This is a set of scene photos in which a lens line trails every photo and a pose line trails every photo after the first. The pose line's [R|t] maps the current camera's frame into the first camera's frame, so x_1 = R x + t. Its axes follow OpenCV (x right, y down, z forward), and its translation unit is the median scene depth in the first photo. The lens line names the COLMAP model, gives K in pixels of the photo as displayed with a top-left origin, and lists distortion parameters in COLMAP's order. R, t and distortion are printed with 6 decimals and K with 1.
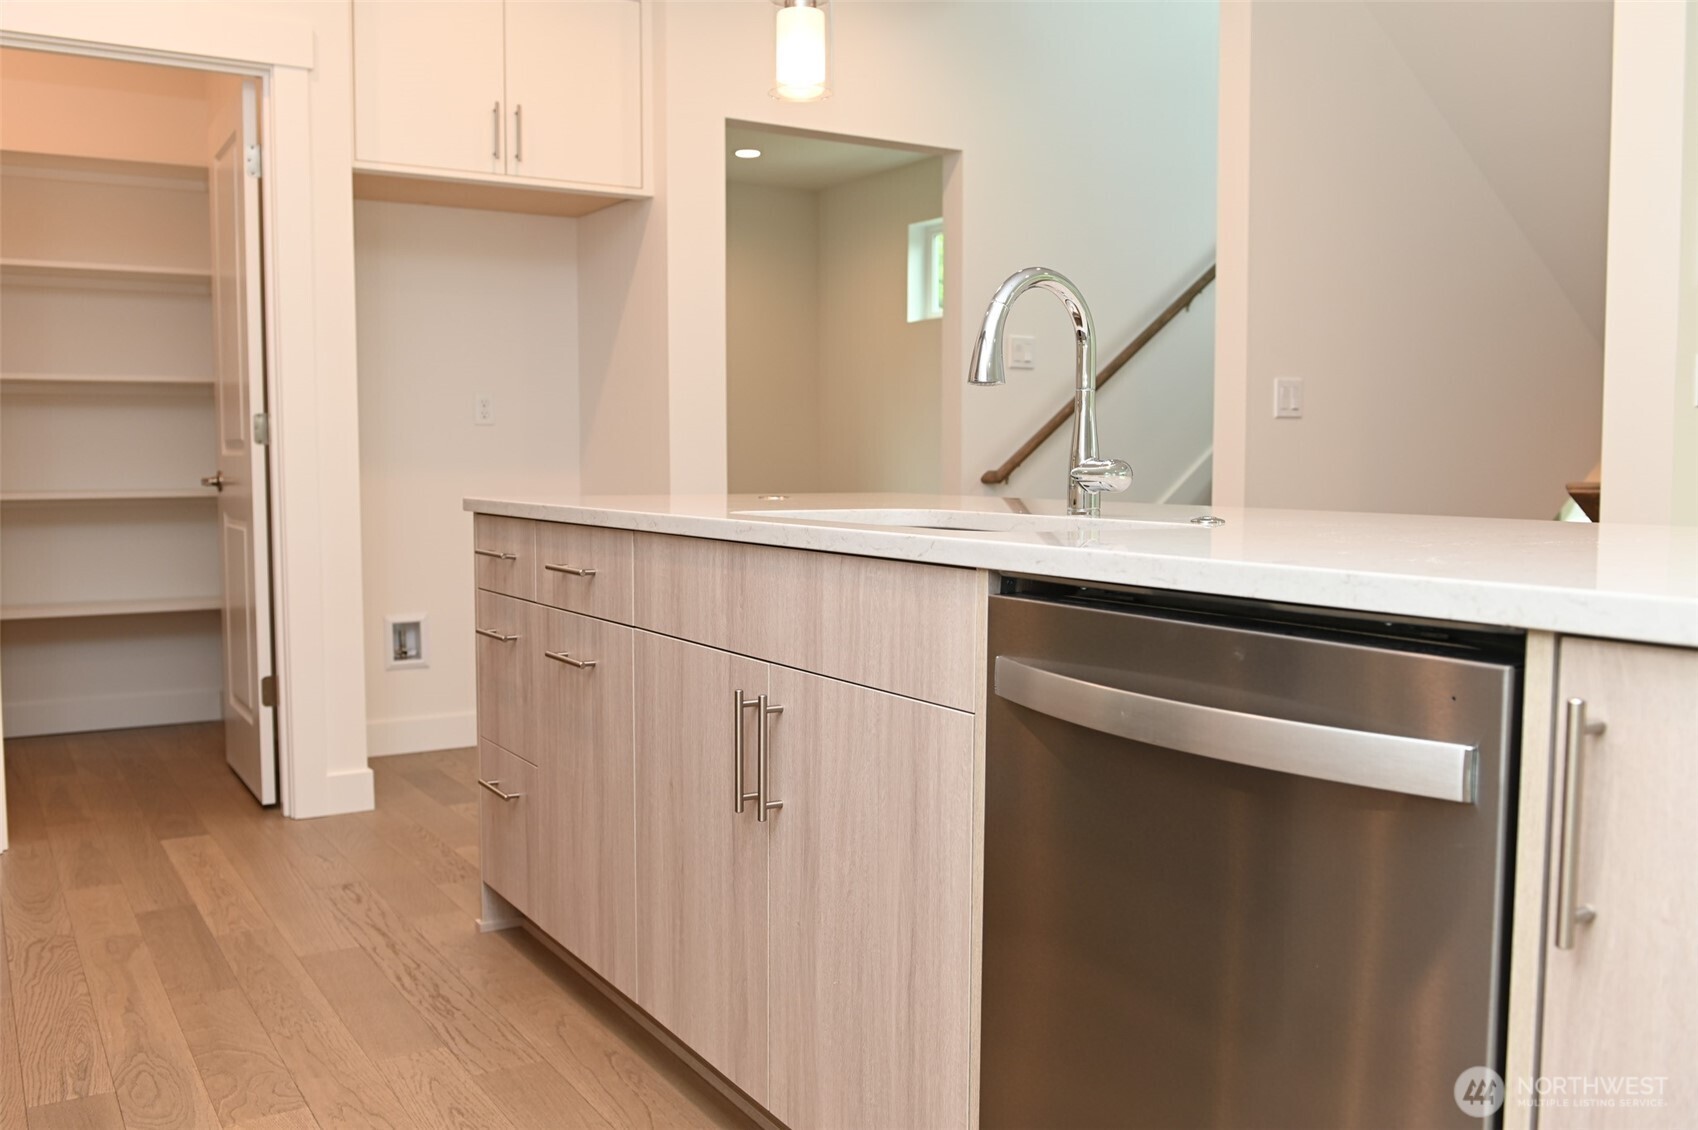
lens RADIAL K [[1448.4, 0, 830.9], [0, 1448.4, 562.5], [0, 0, 1]] dist [-0.037365, 0.004964]
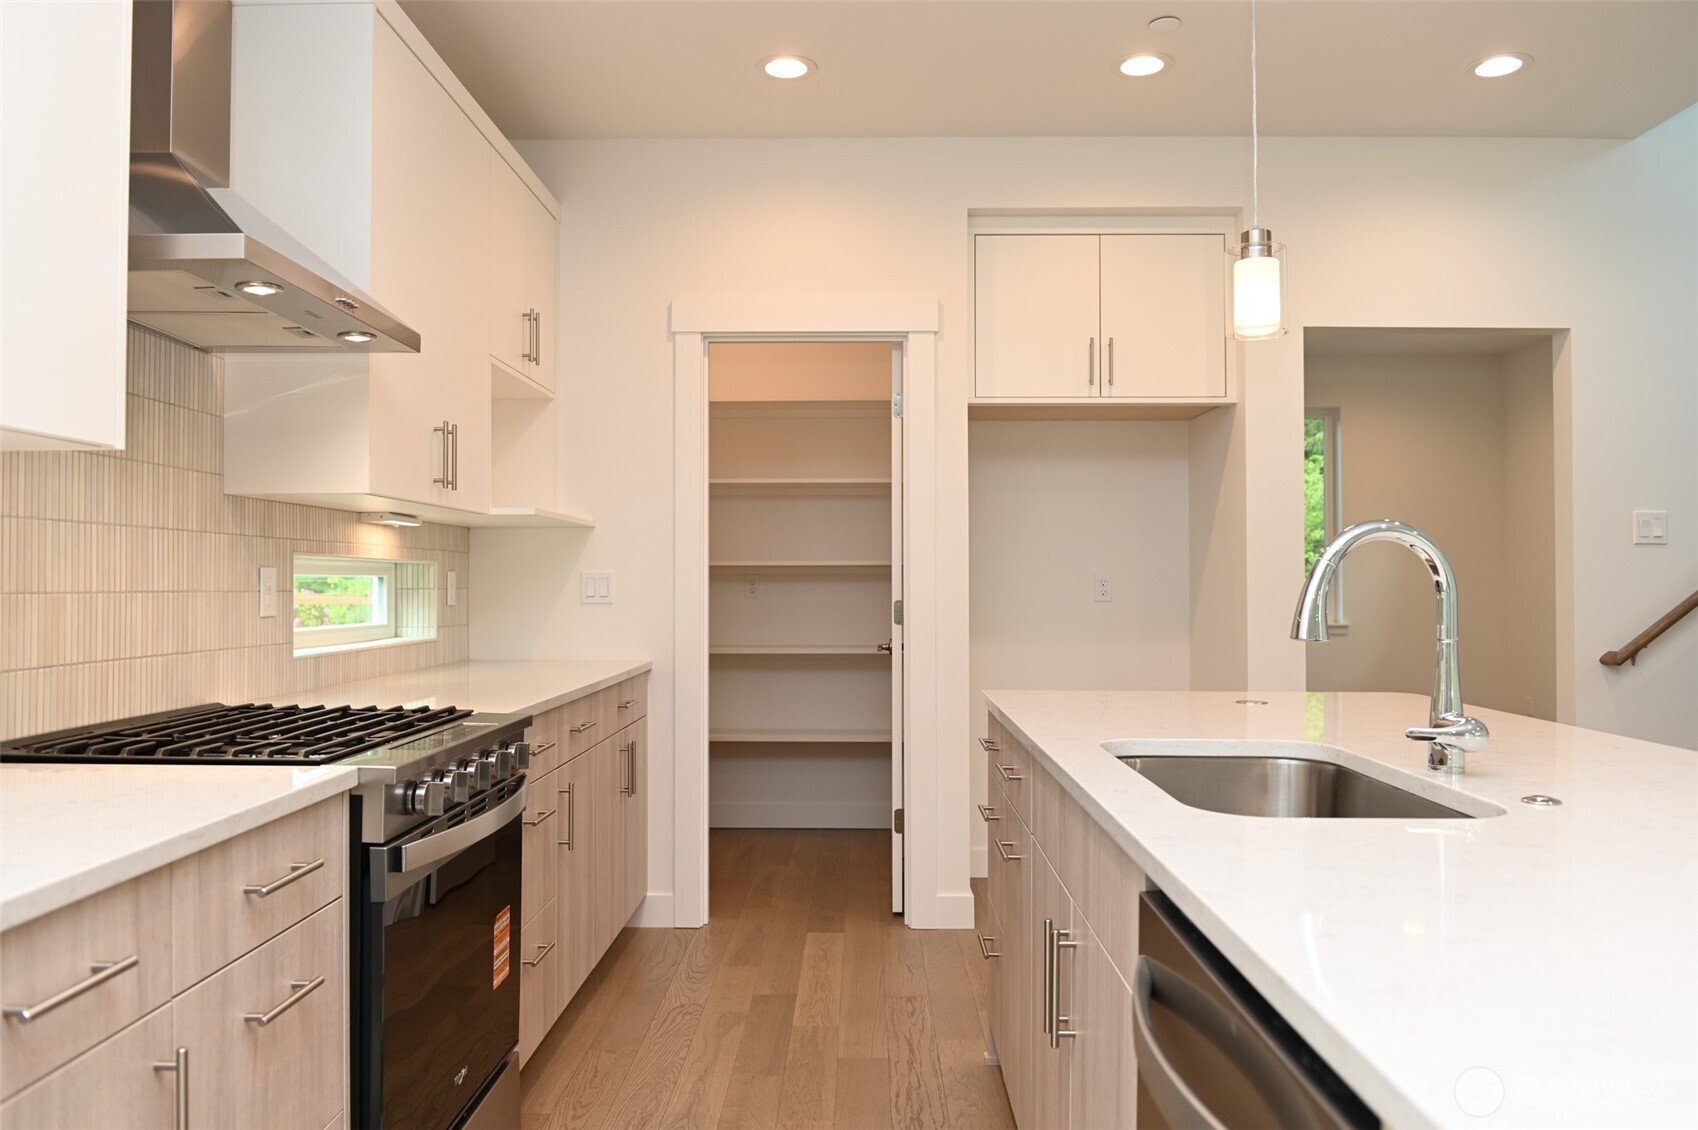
lens RADIAL K [[1235.8, 0, 837.5], [0, 1235.8, 566.4], [0, 0, 1]] dist [-0.022759, -0.006069]
pose [[0.844209, -0.007842, -0.535956, 0.175413], [-0.039658, 0.996239, -0.077043, -0.057698], [0.534544, 0.086296, 0.840723, 0.060141]]
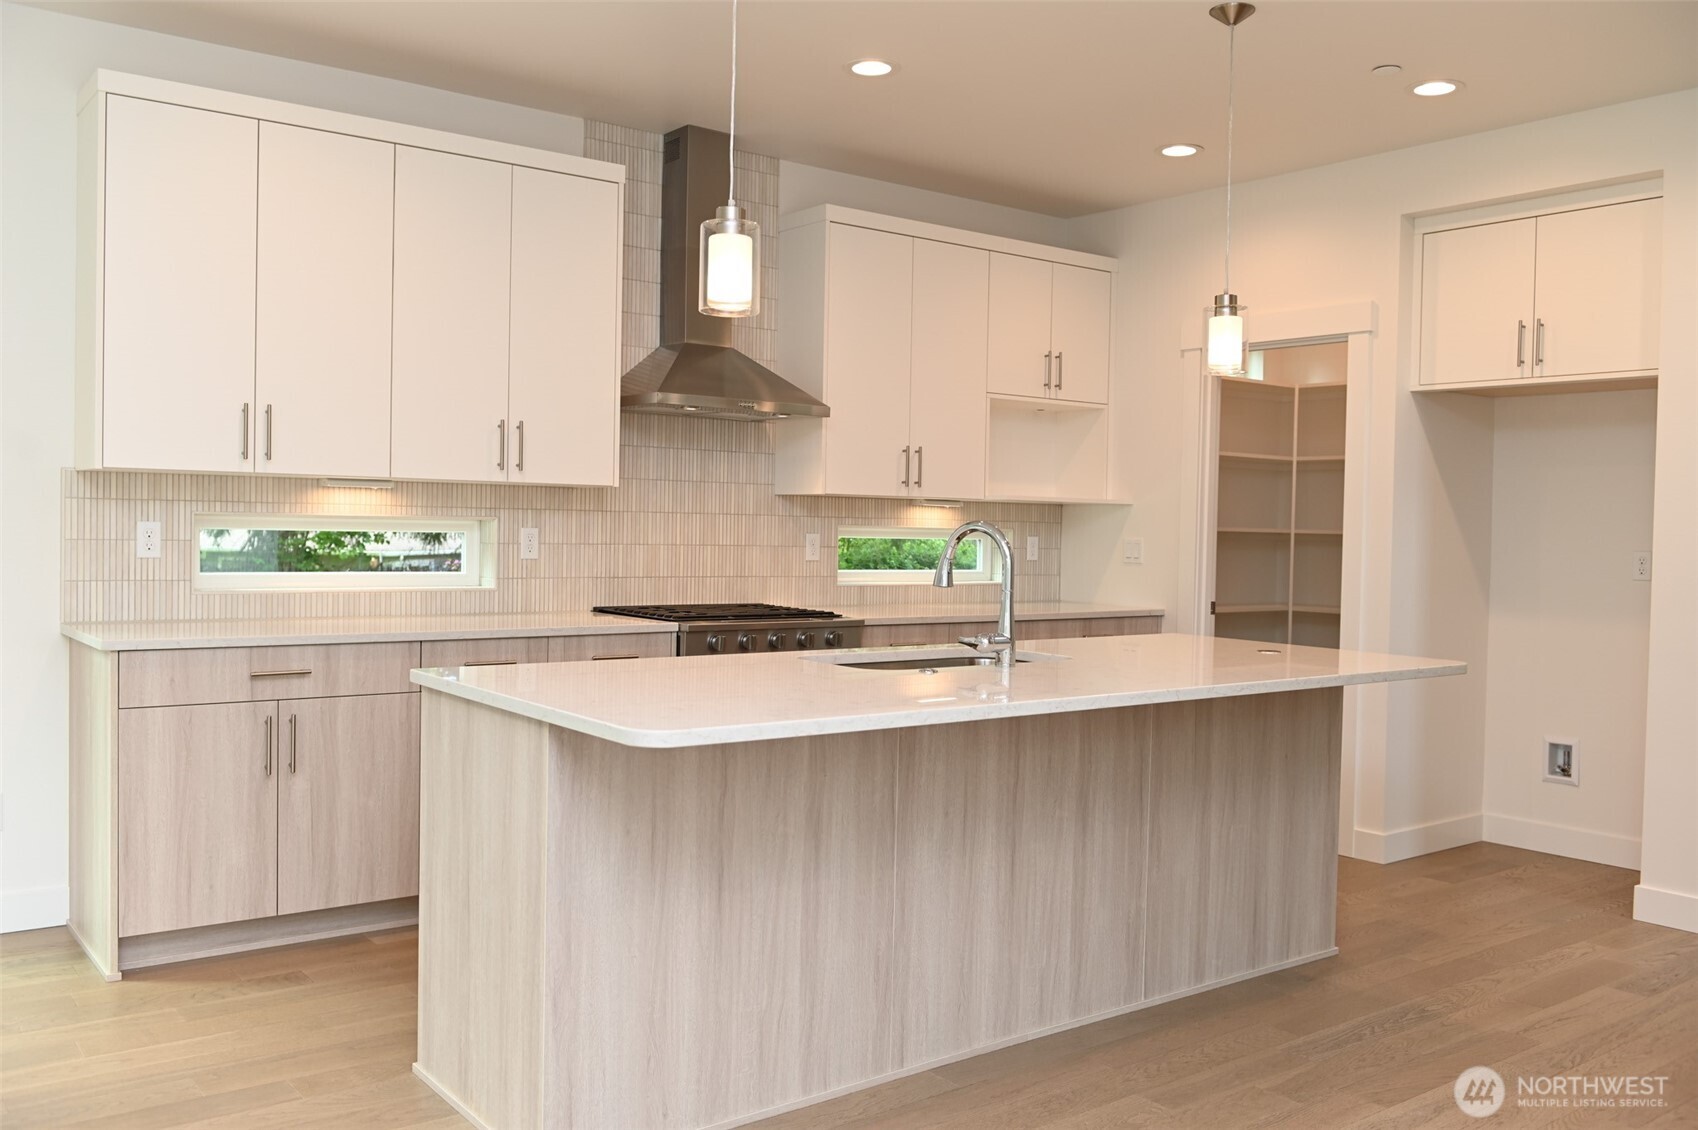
lens RADIAL K [[1405.5, 0, 873.6], [0, 1405.5, 573.0], [0, 0, 1]] dist [-0.019667, -0.001844]
pose [[0.123860, 0.035924, -0.991649, 1.146311], [-0.095129, 0.995171, 0.024170, -0.107449], [0.987729, 0.091341, 0.126679, 0.422220]]
